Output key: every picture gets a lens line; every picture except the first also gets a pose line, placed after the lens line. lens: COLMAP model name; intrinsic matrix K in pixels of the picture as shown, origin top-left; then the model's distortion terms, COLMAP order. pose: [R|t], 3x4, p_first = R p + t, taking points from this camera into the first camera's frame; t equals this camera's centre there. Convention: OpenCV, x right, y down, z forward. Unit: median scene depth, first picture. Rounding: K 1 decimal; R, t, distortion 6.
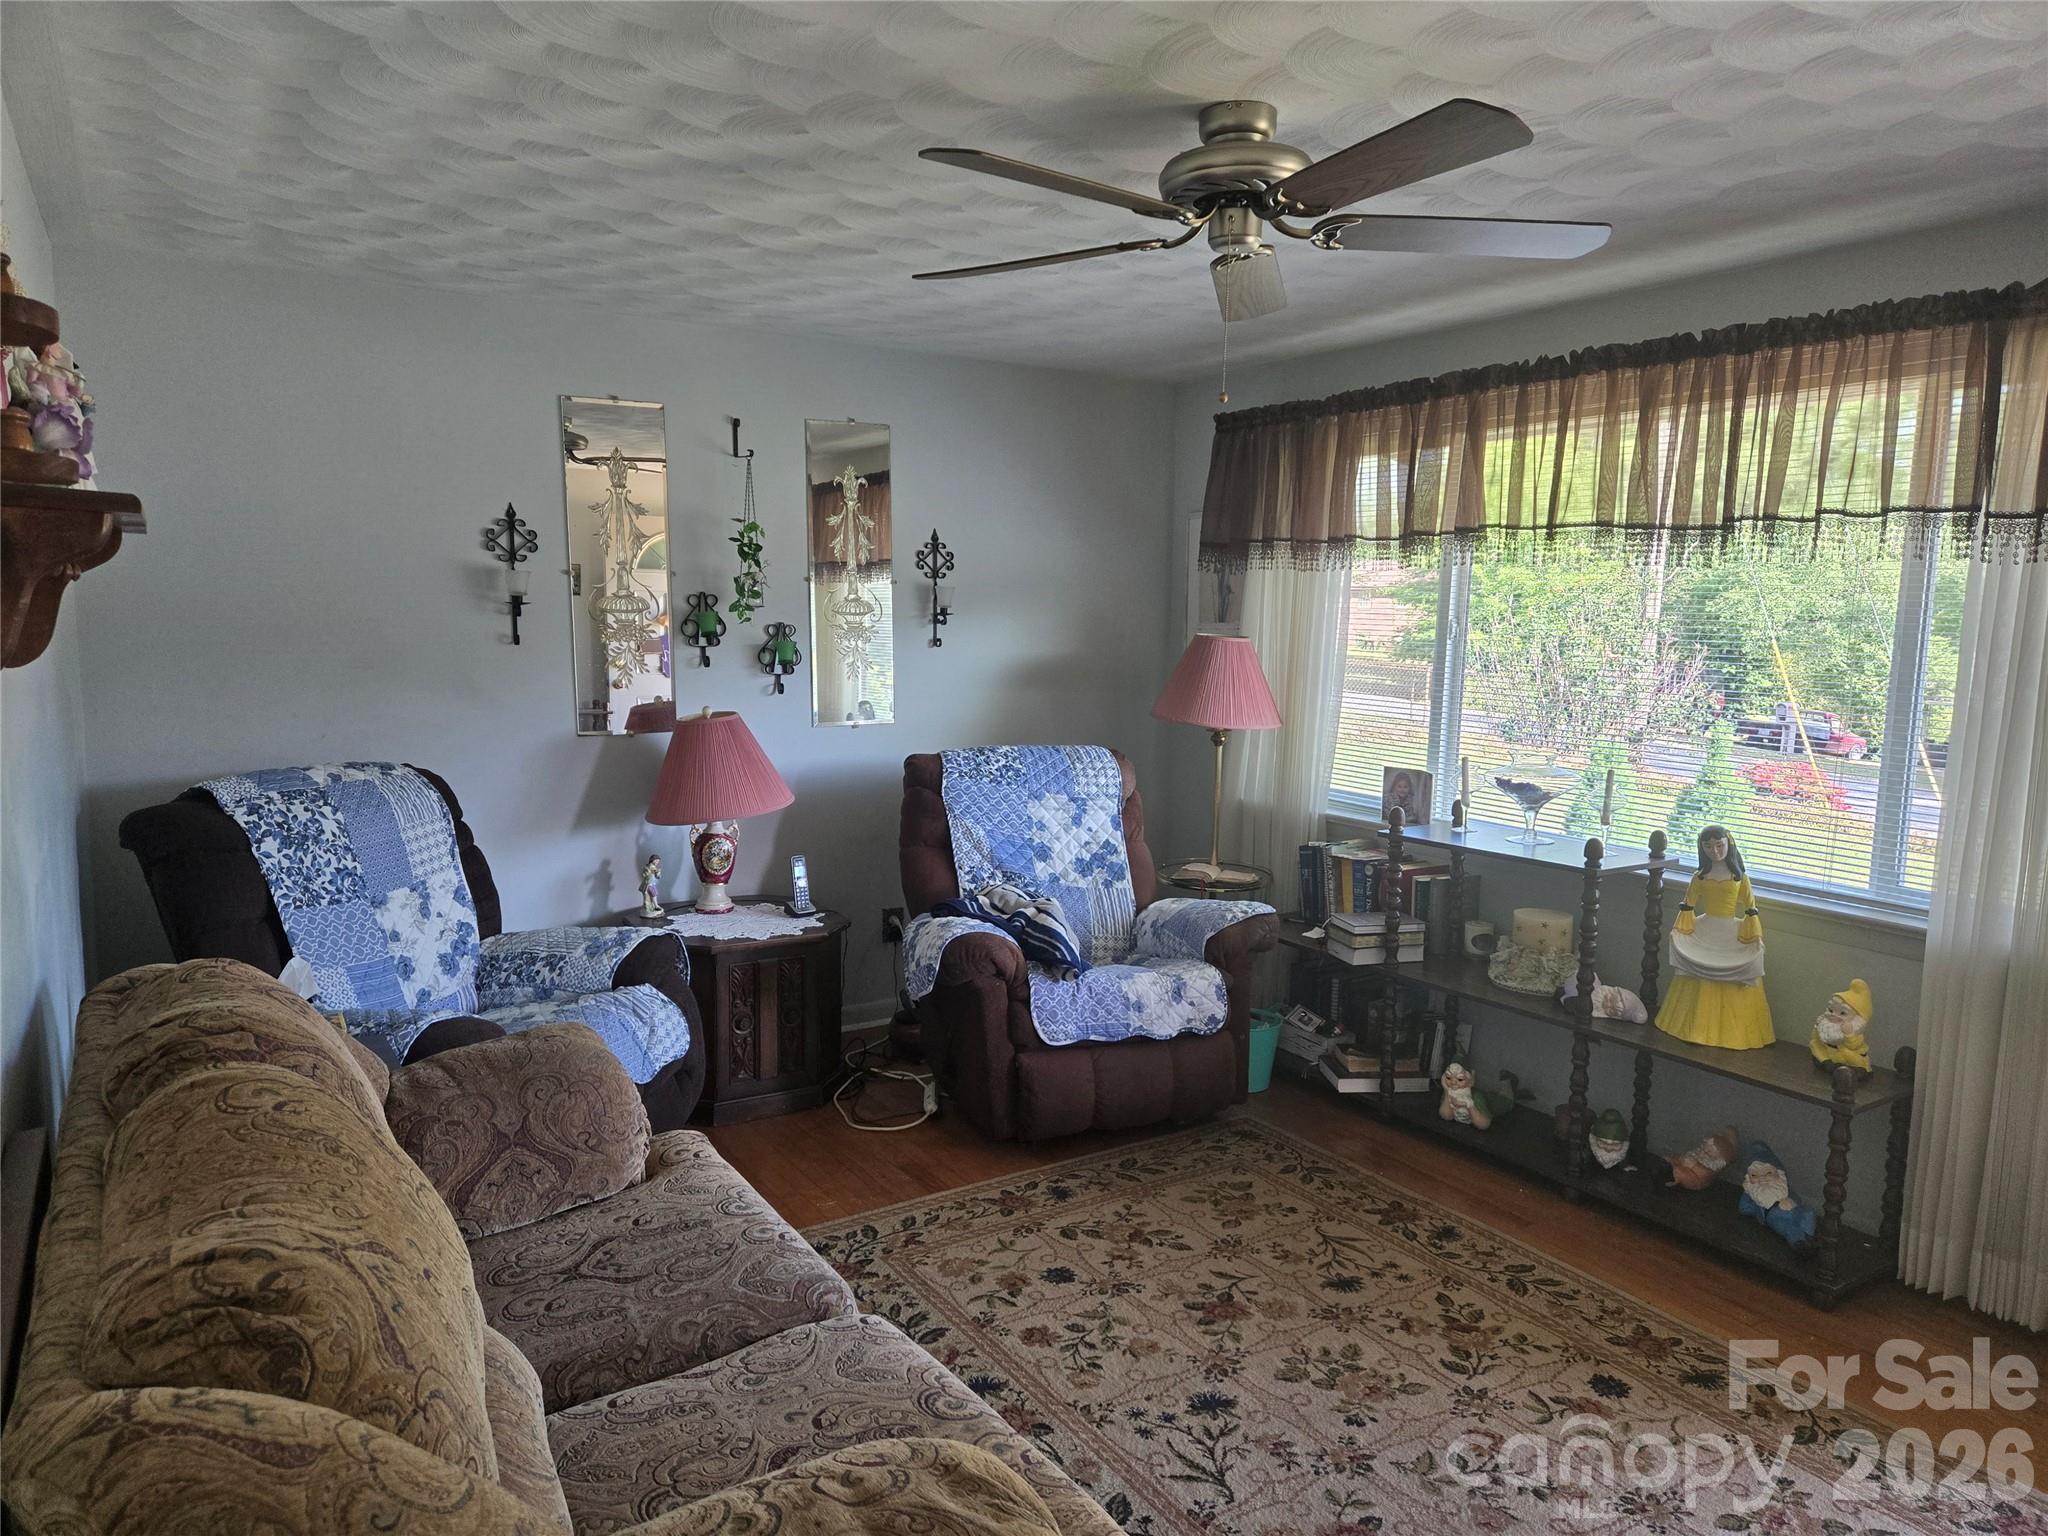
lens RADIAL K [[1398.8, 0, 961.0], [0, 1398.8, 798.6], [0, 0, 1]] dist [0.086503, -0.073660]
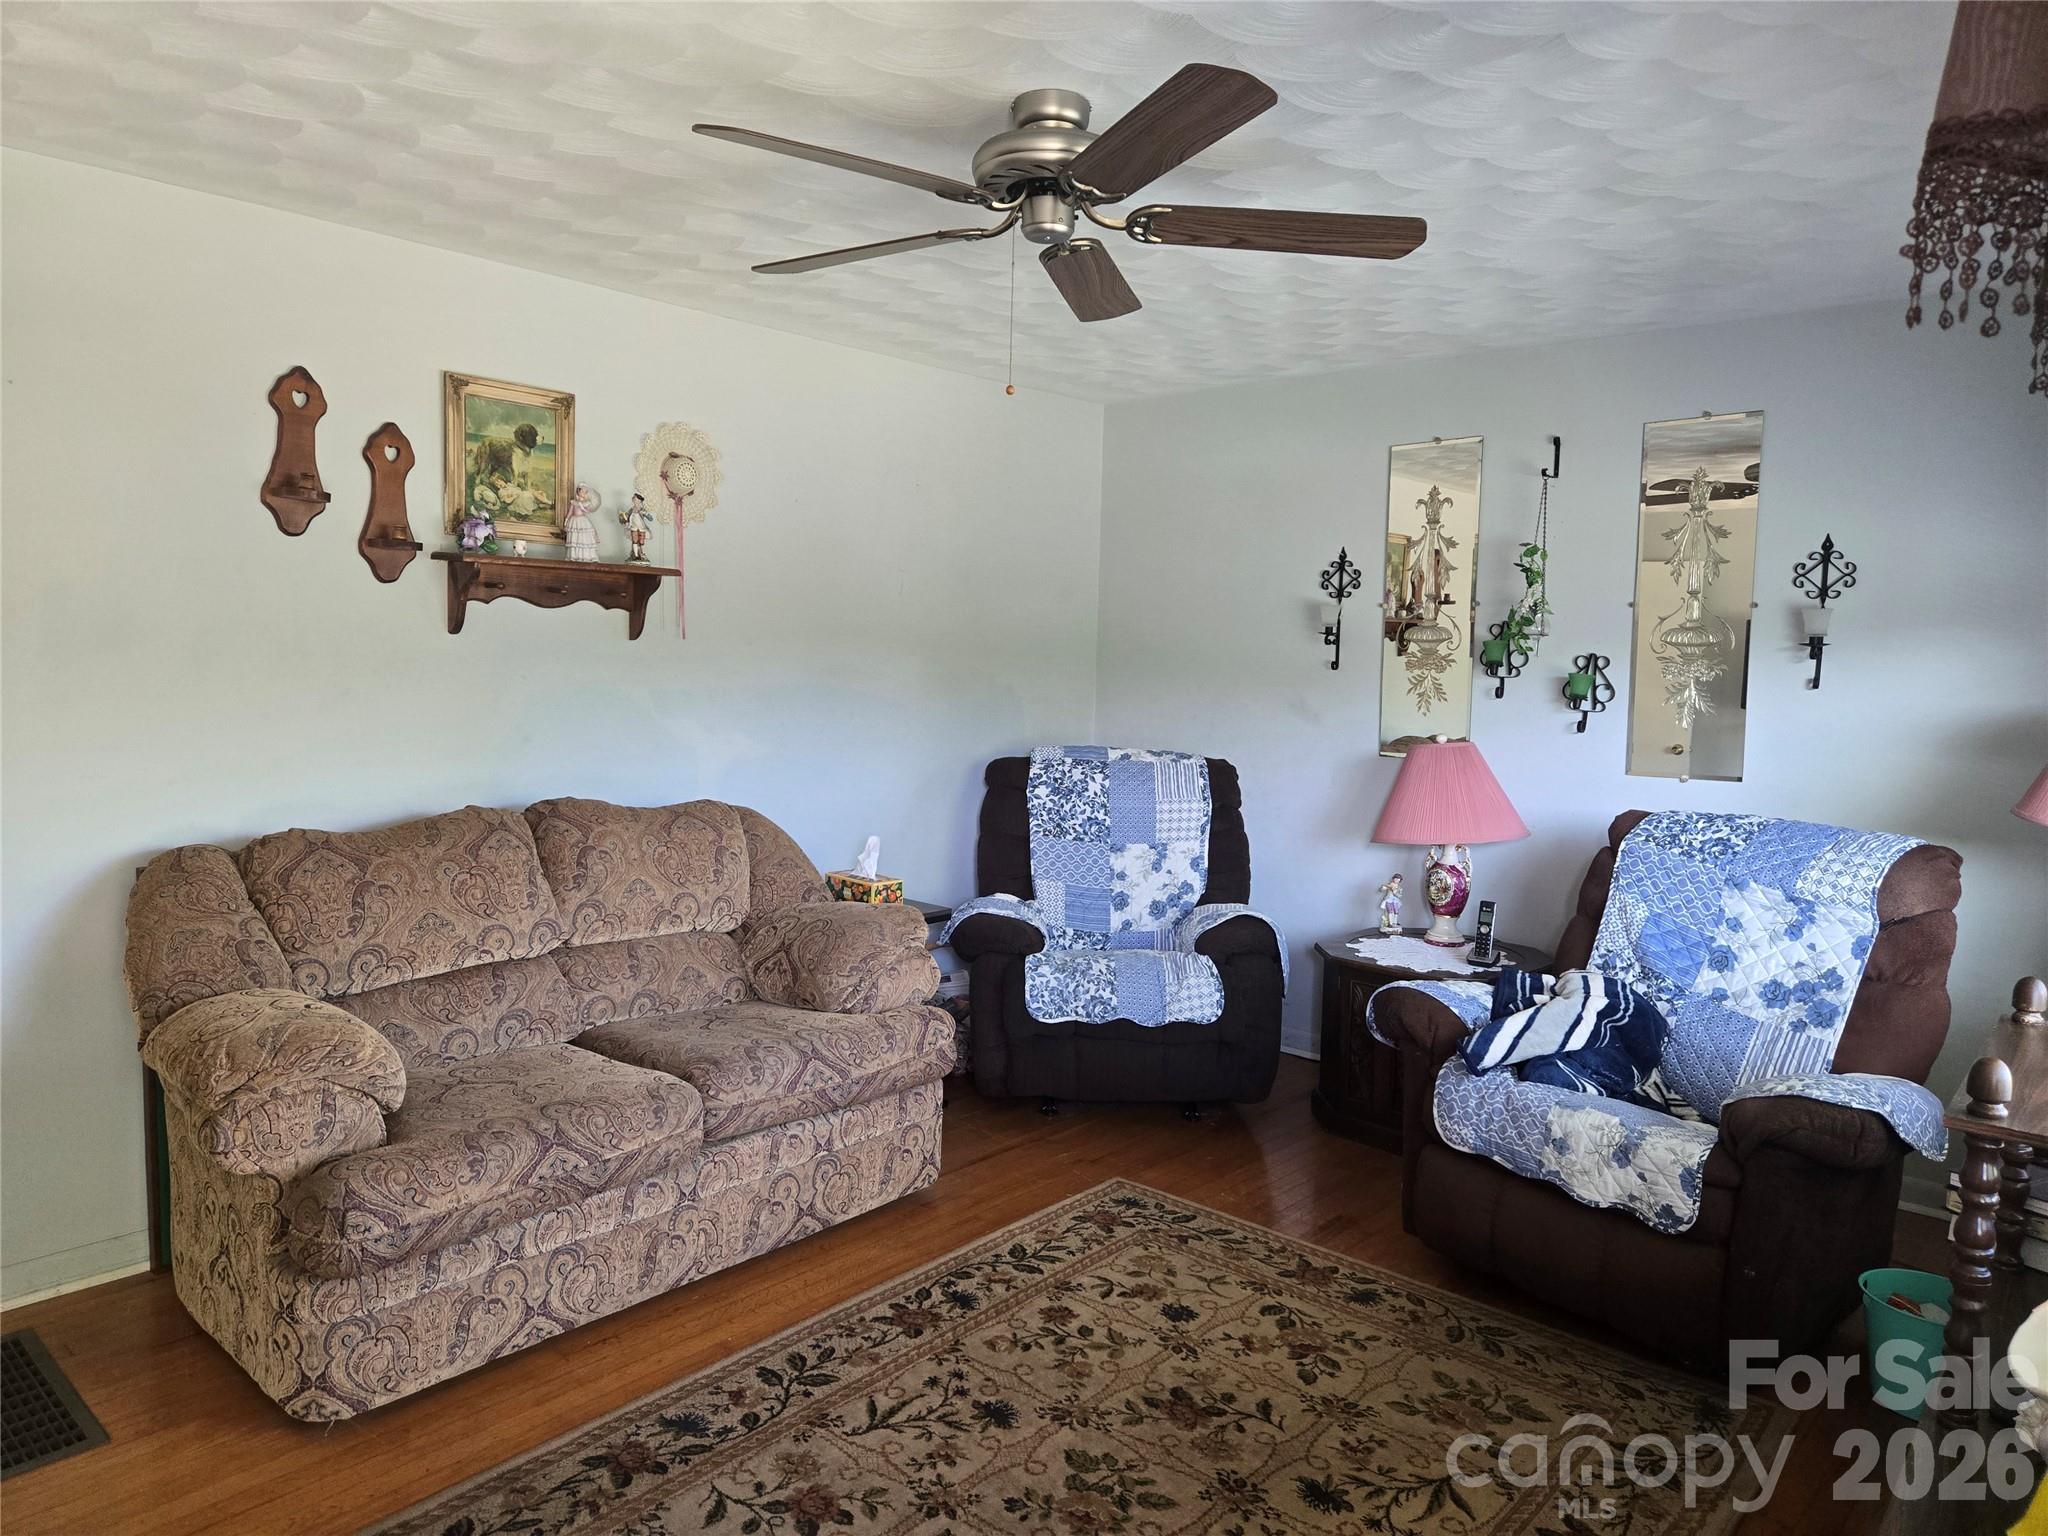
lens RADIAL K [[1398.8, 0, 1031.6], [0, 1398.8, 764.8], [0, 0, 1]] dist [0.086503, -0.073660]
pose [[0.273100, 0.083516, -0.958354, 0.864202], [-0.147814, 0.988037, 0.043981, -0.054476], [0.950562, 0.129647, 0.282178, 0.539654]]
